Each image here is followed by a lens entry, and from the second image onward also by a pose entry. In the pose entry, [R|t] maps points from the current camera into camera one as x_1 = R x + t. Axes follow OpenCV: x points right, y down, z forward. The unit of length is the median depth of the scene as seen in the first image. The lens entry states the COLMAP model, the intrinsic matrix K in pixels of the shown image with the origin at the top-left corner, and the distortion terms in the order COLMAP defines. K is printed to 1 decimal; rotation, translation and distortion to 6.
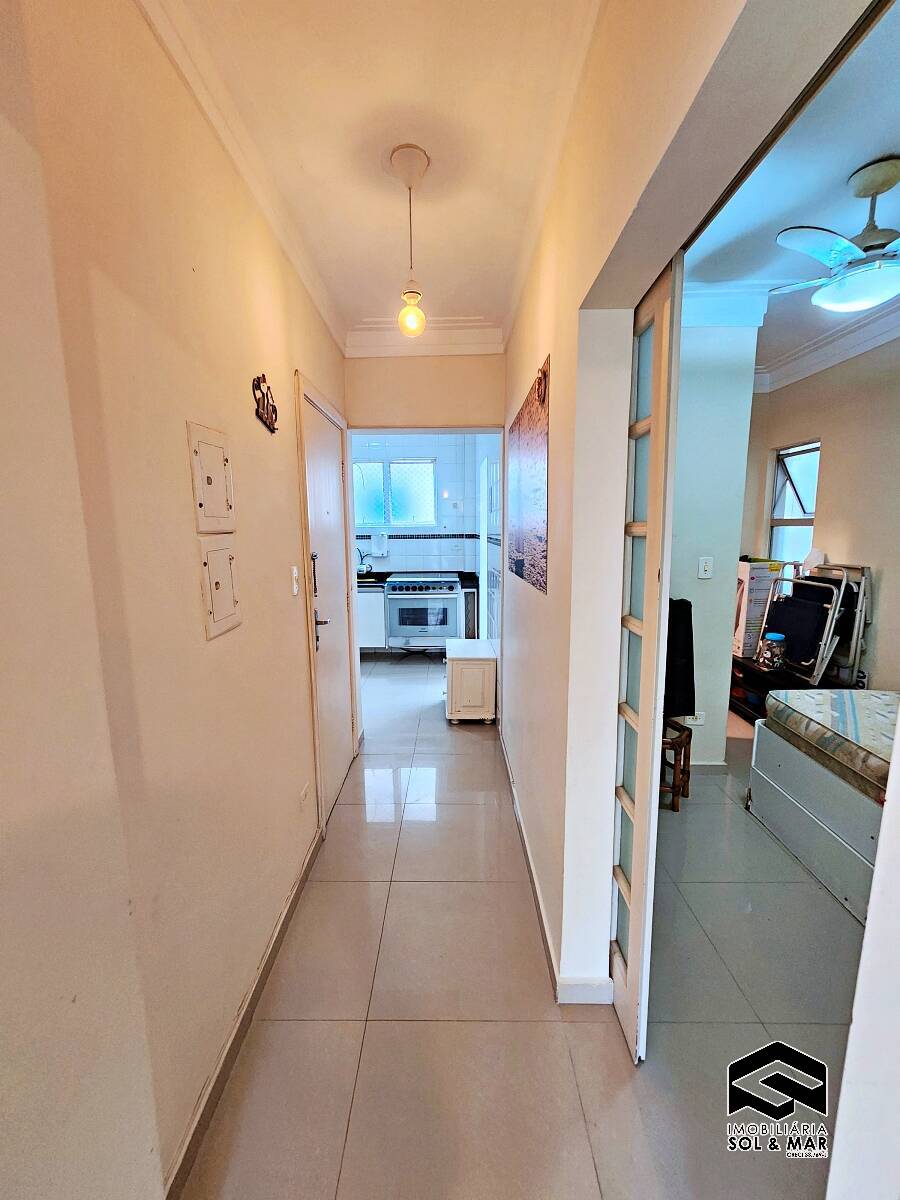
lens RADIAL K [[492.3, 0, 449.0], [0, 492.3, 601.7], [0, 0, 1]] dist [-0.001907, 0.000609]
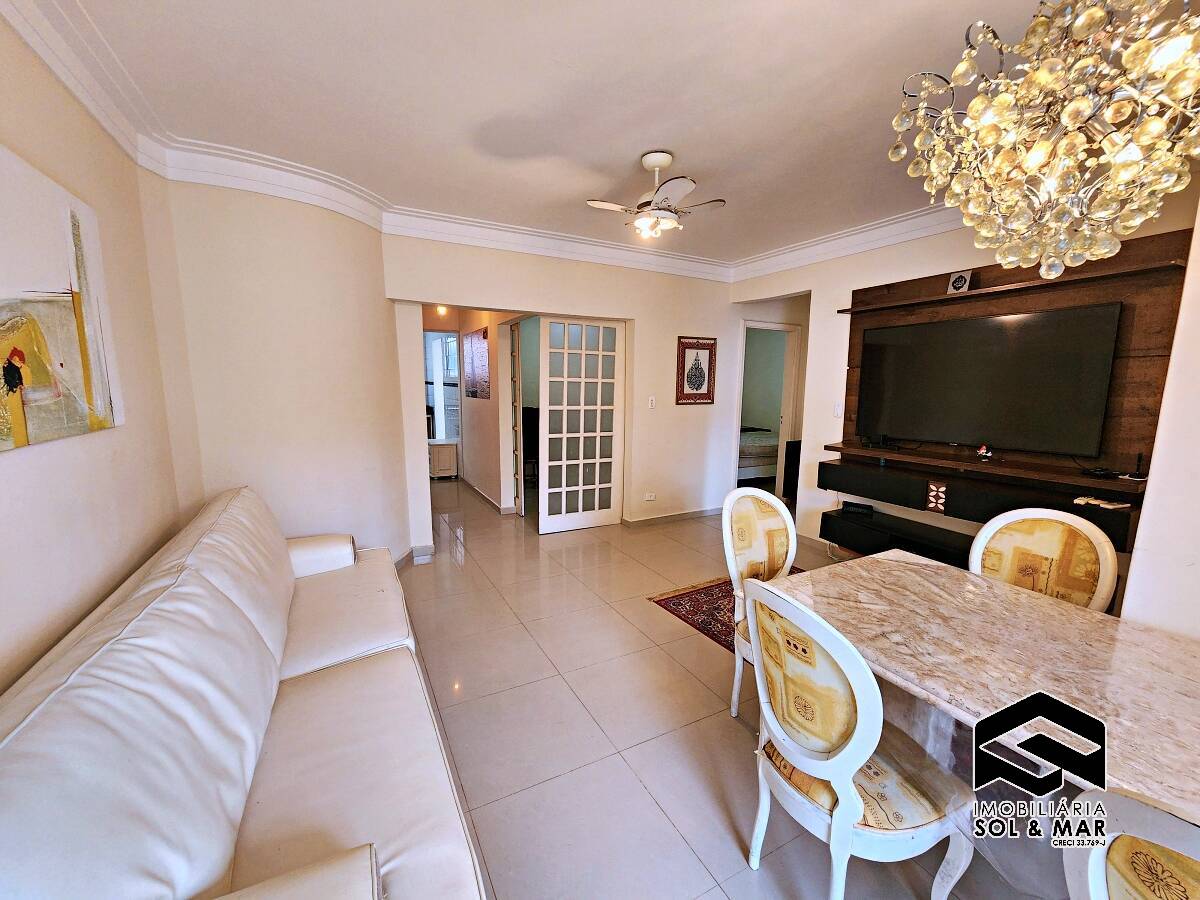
lens RADIAL K [[492.3, 0, 602.8], [0, 492.3, 455.9], [0, 0, 1]] dist [-0.001907, 0.000609]
pose [[0.877996, -0.053203, 0.475702, -0.326425], [0.050850, 0.998547, 0.017824, 0.155562], [-0.475959, 0.008540, 0.879426, -1.009134]]
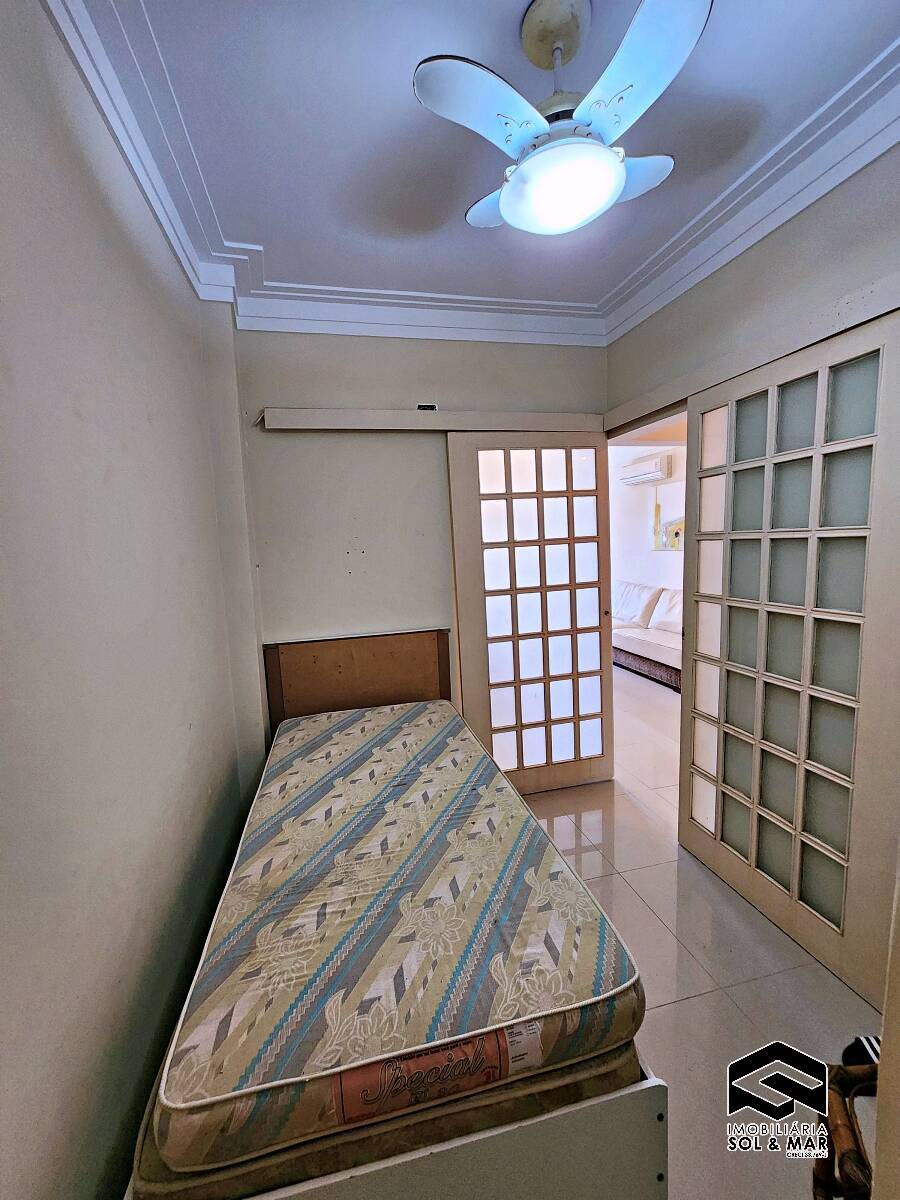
lens RADIAL K [[492.3, 0, 452.8], [0, 492.3, 595.0], [0, 0, 1]] dist [-0.001907, 0.000609]
pose [[-0.966683, 0.077484, -0.243969, 0.558295], [0.014370, 0.968010, 0.250500, -0.129634], [0.255574, 0.238648, -0.936872, 0.811425]]
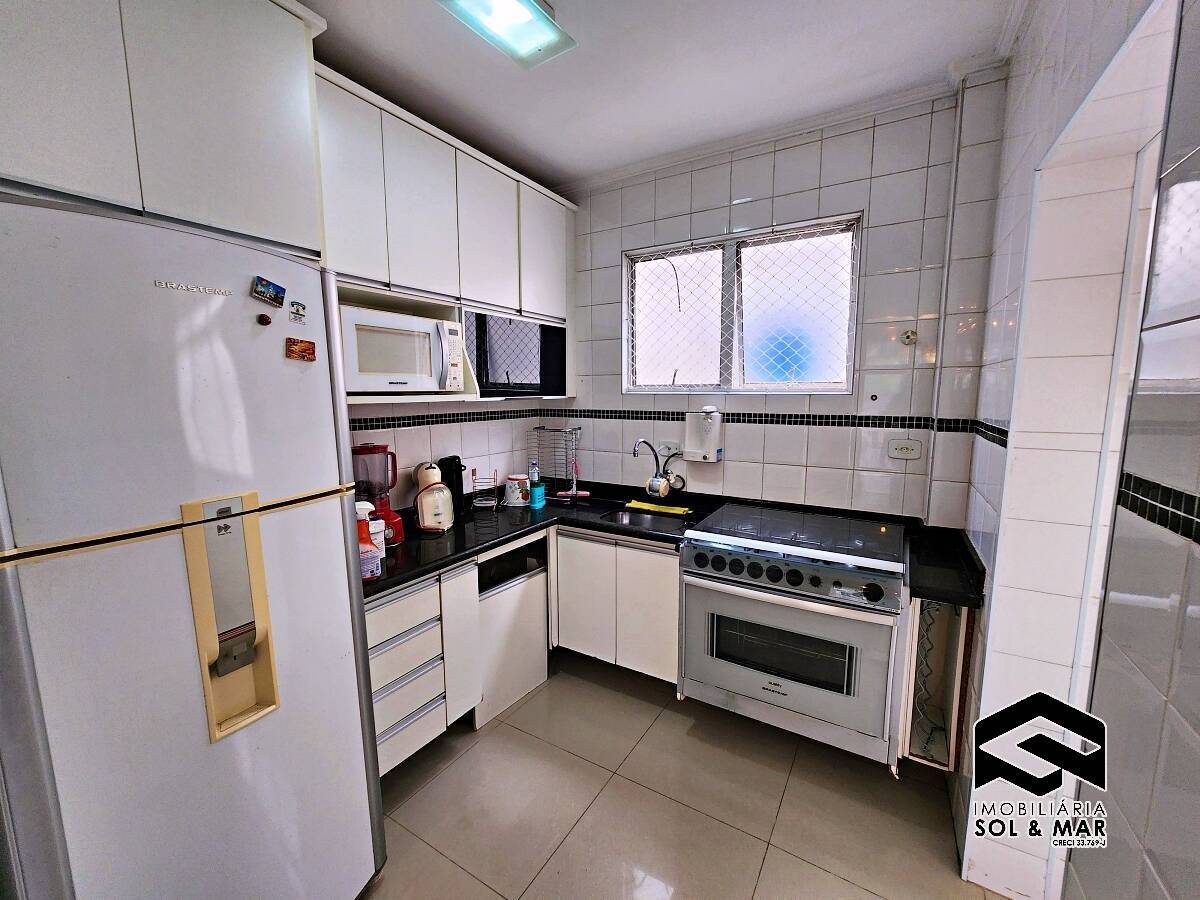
lens RADIAL K [[492.3, 0, 593.9], [0, 492.3, 454.7], [0, 0, 1]] dist [-0.001907, 0.000609]
pose [[0.855028, 0.071309, -0.513656, 0.008633], [-0.078224, 0.996902, 0.008186, -0.142517], [0.512648, 0.033181, 0.857957, 0.866177]]
